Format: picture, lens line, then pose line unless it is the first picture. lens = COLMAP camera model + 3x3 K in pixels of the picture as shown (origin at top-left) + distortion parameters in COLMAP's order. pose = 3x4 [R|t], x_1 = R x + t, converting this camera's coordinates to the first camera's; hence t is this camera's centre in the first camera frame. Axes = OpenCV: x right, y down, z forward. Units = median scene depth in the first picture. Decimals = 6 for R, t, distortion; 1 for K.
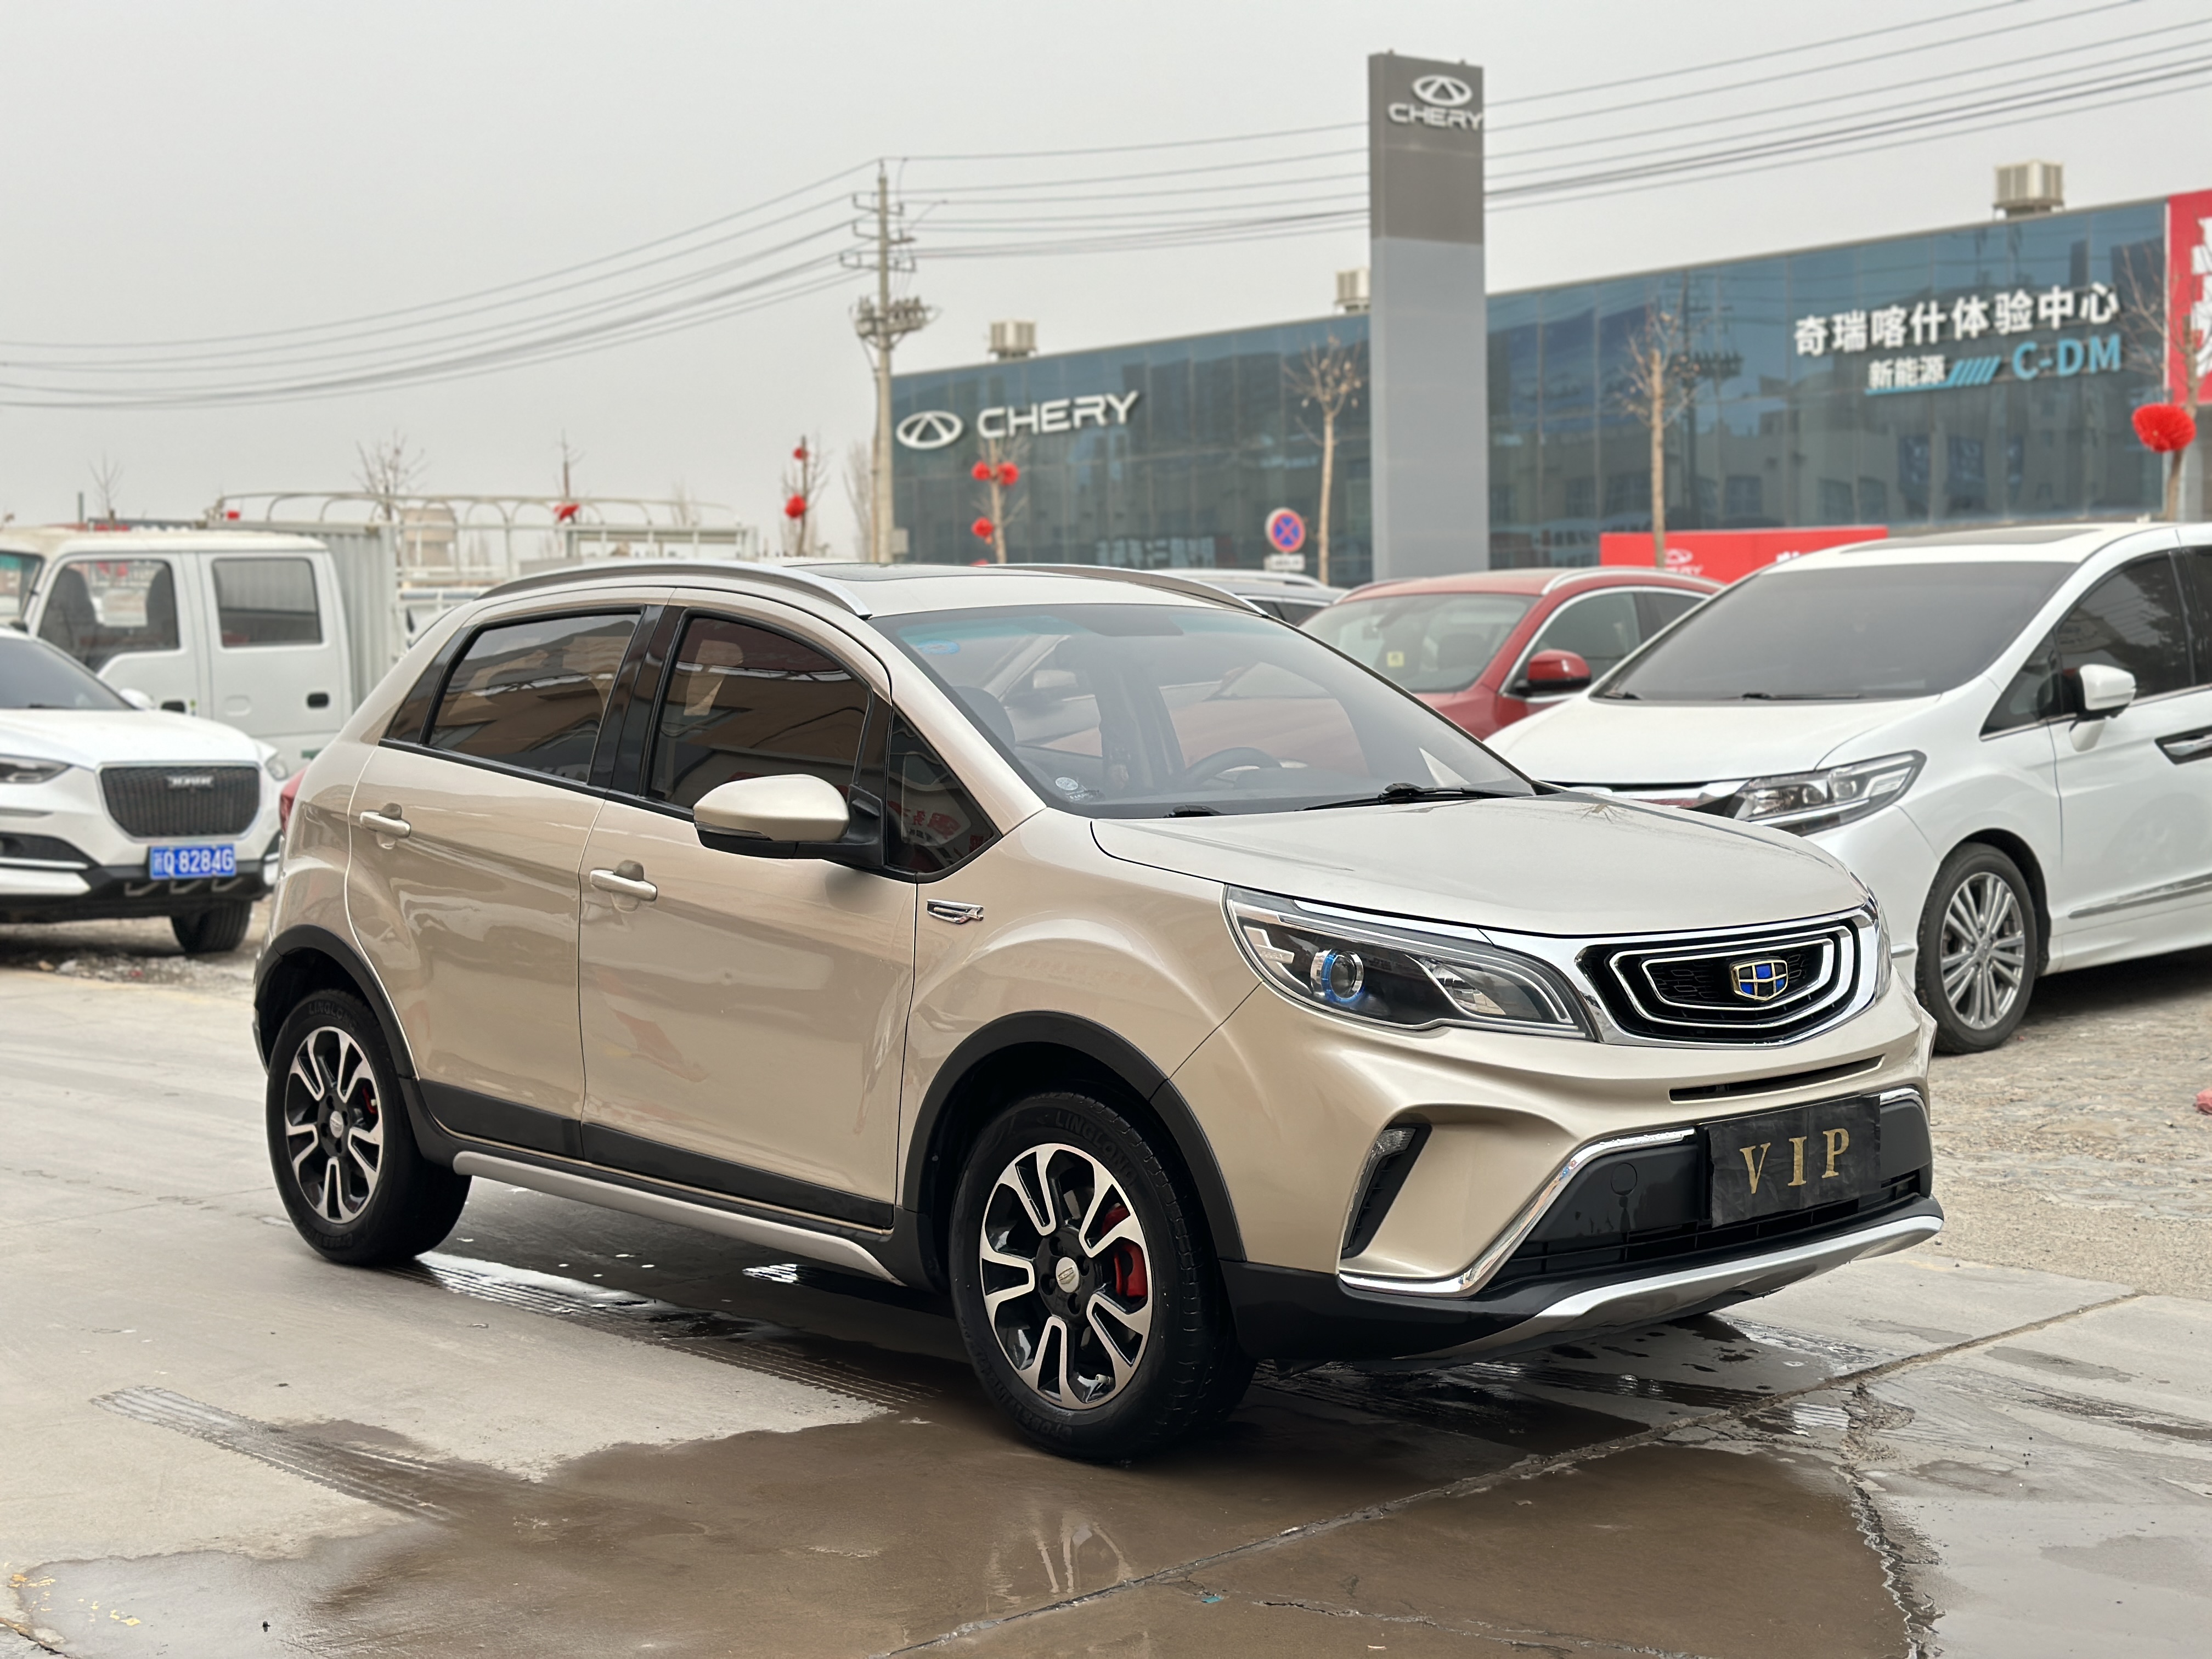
lens RADIAL K [[3085.2, 0, 1109.8], [0, 3085.2, 830.5], [0, 0, 1]] dist [0.136625, 0.000000]
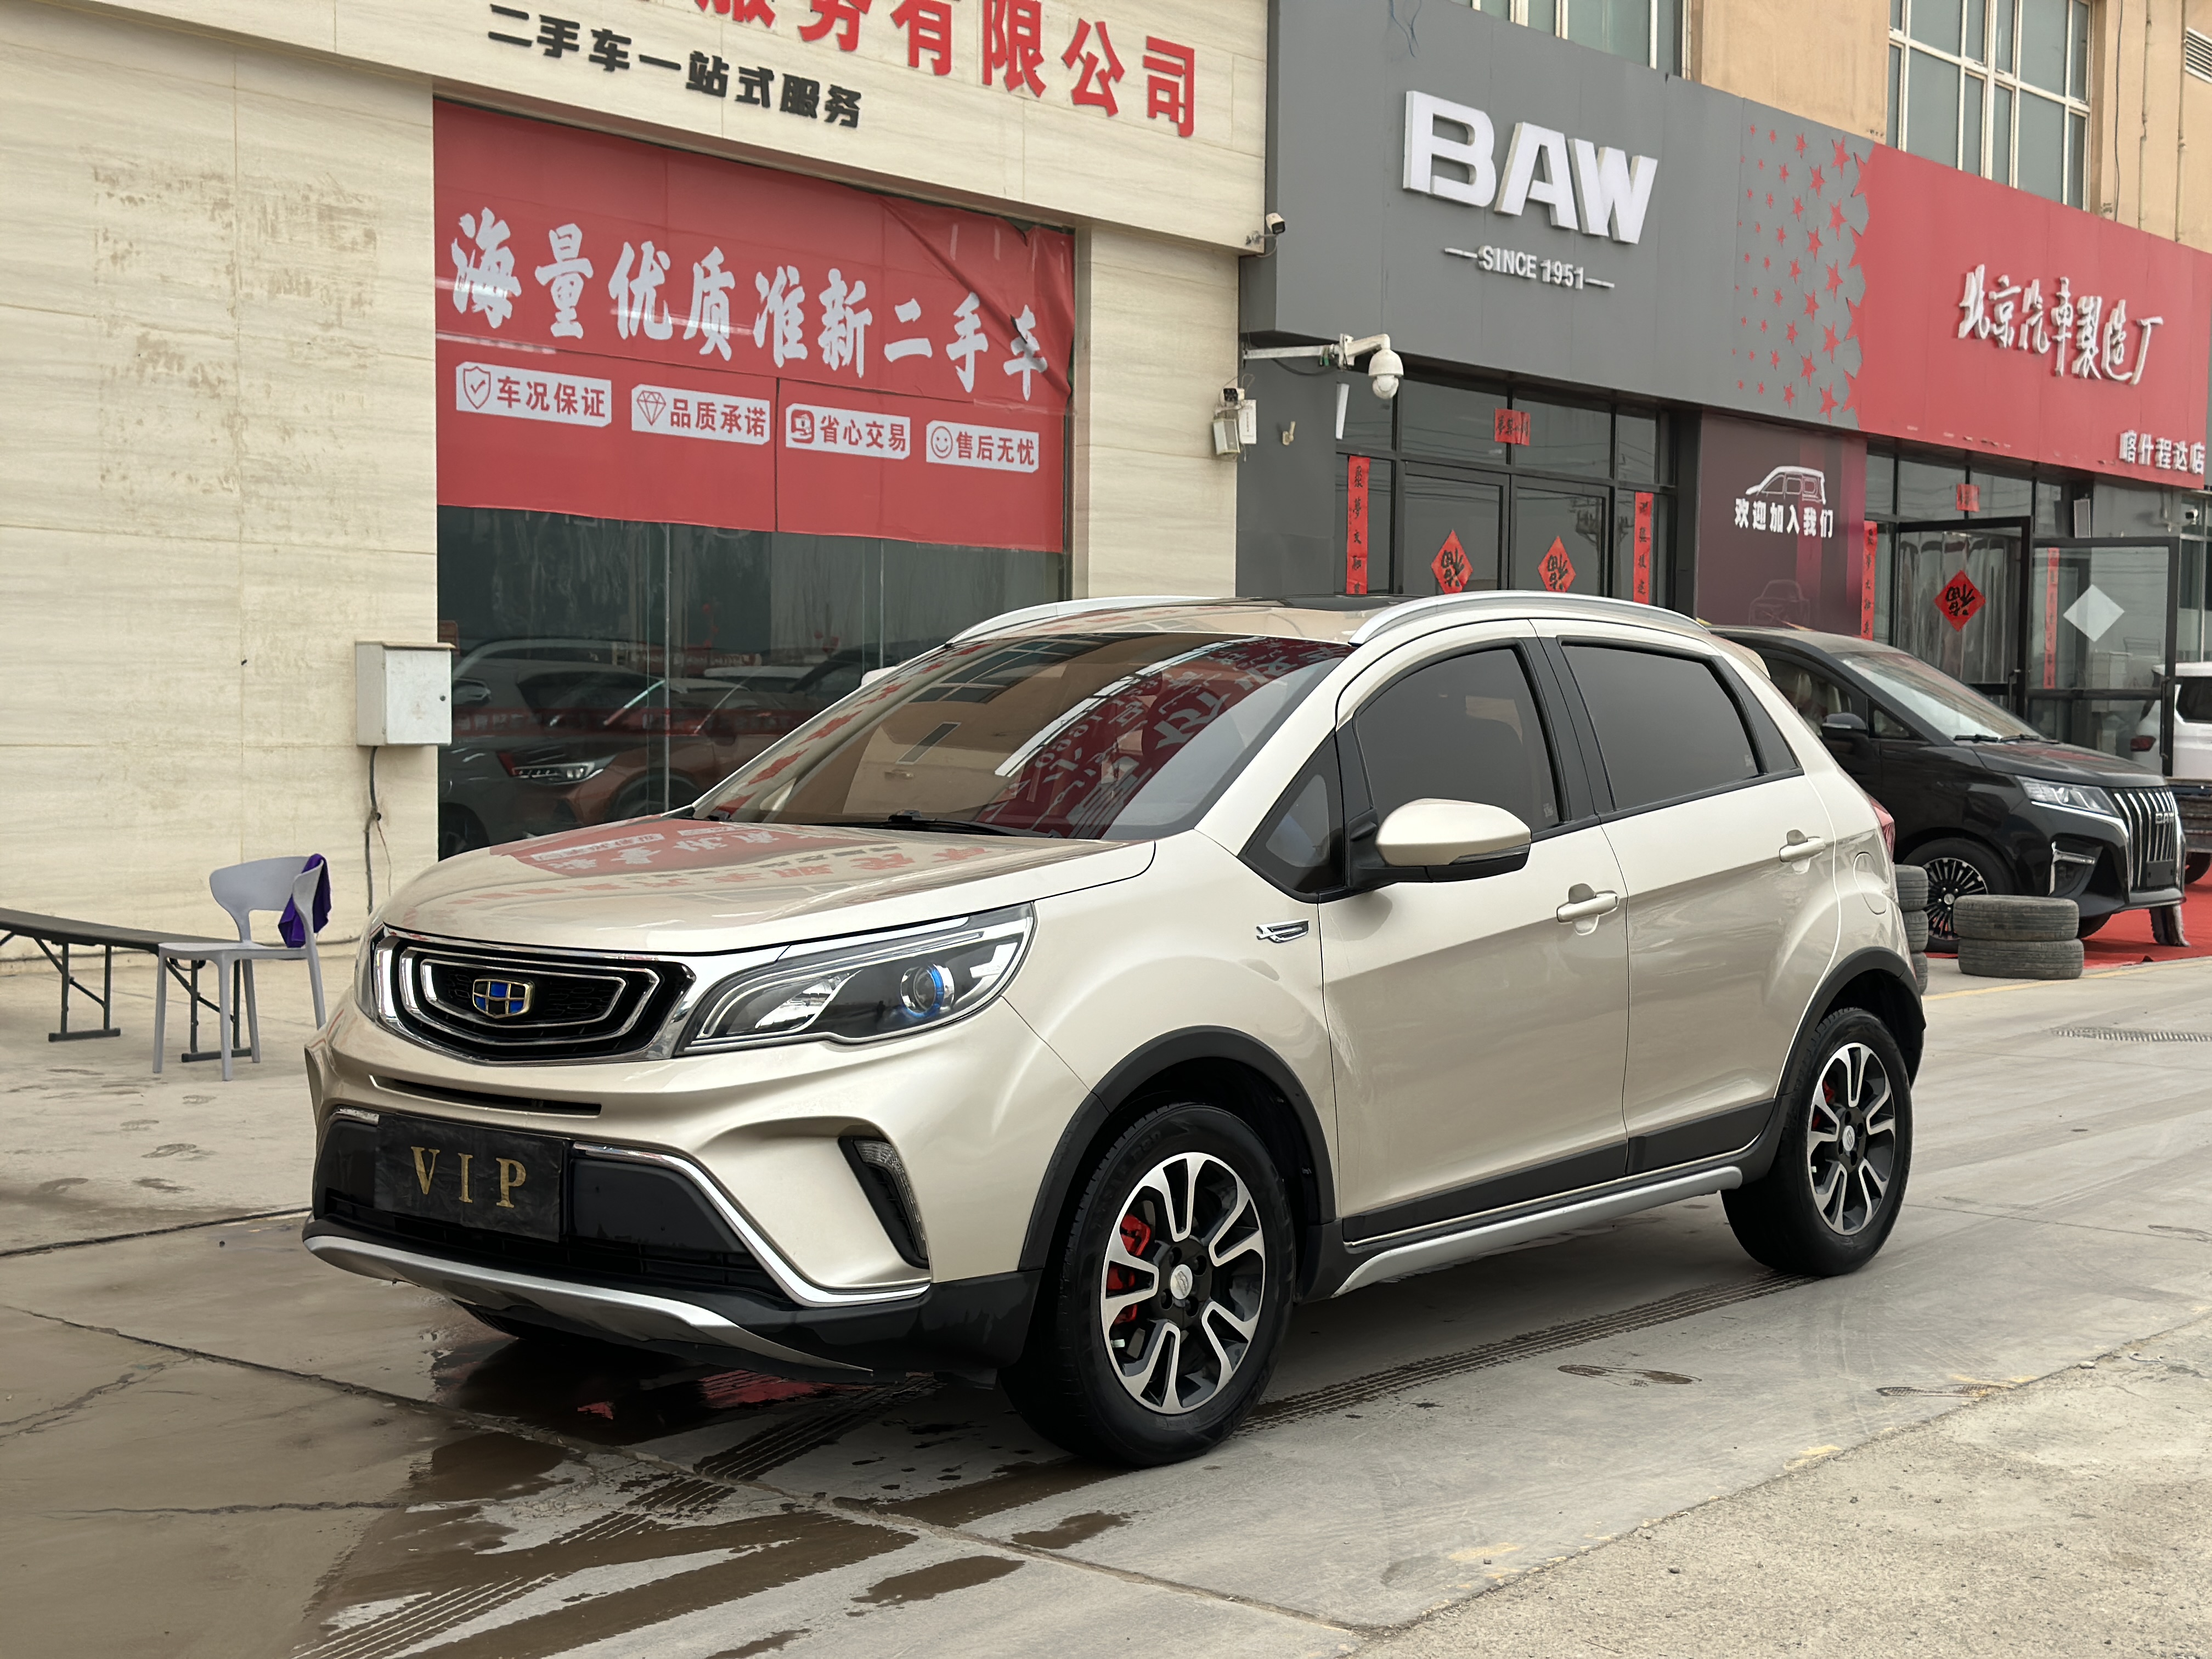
lens RADIAL K [[3085.2, 0, 1121.4], [0, 3085.2, 828.5], [0, 0, 1]] dist [0.136625, 0.000000]
pose [[0.147580, 0.056865, -0.987414, 0.430634], [-0.072868, 0.996258, 0.046483, -0.023812], [0.986362, 0.065091, 0.151171, 0.364602]]
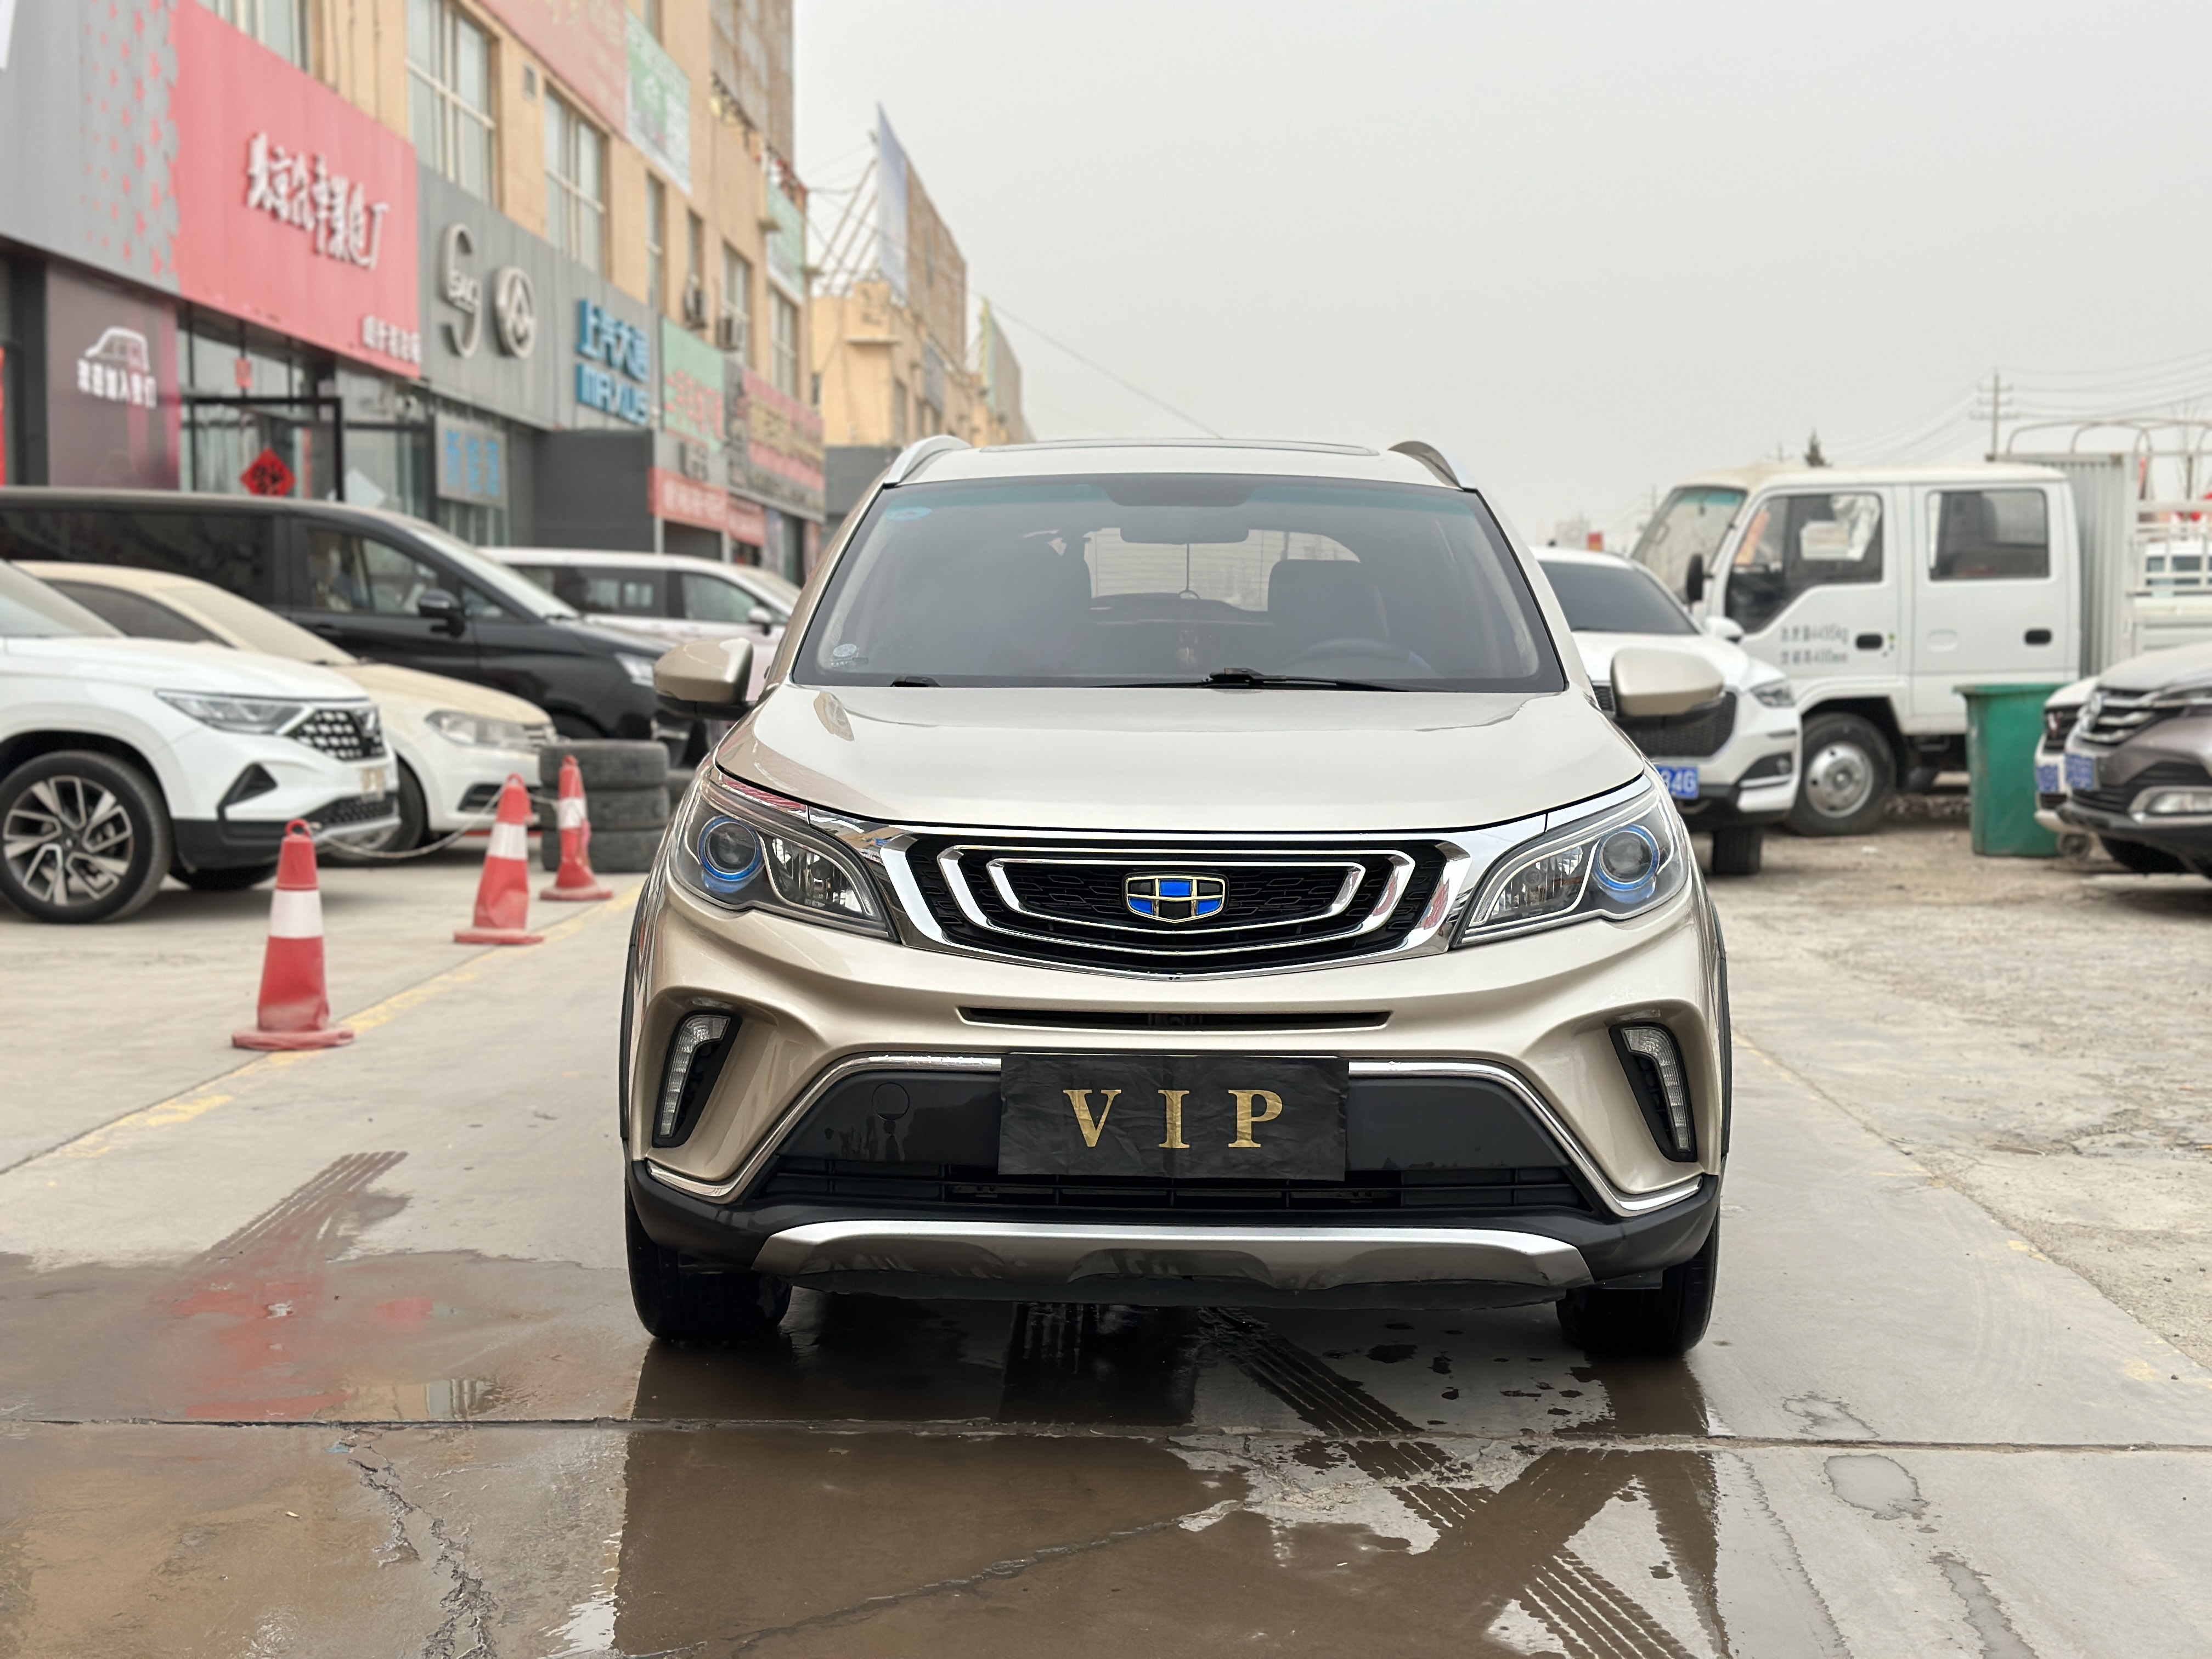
lens RADIAL K [[3085.2, 0, 1099.8], [0, 3085.2, 843.9], [0, 0, 1]] dist [0.136625, 0.000000]
pose [[0.726902, 0.071442, -0.683015, 0.264116], [-0.060392, 0.997371, 0.040052, 0.000698], [0.684080, 0.012135, 0.729306, 0.135106]]
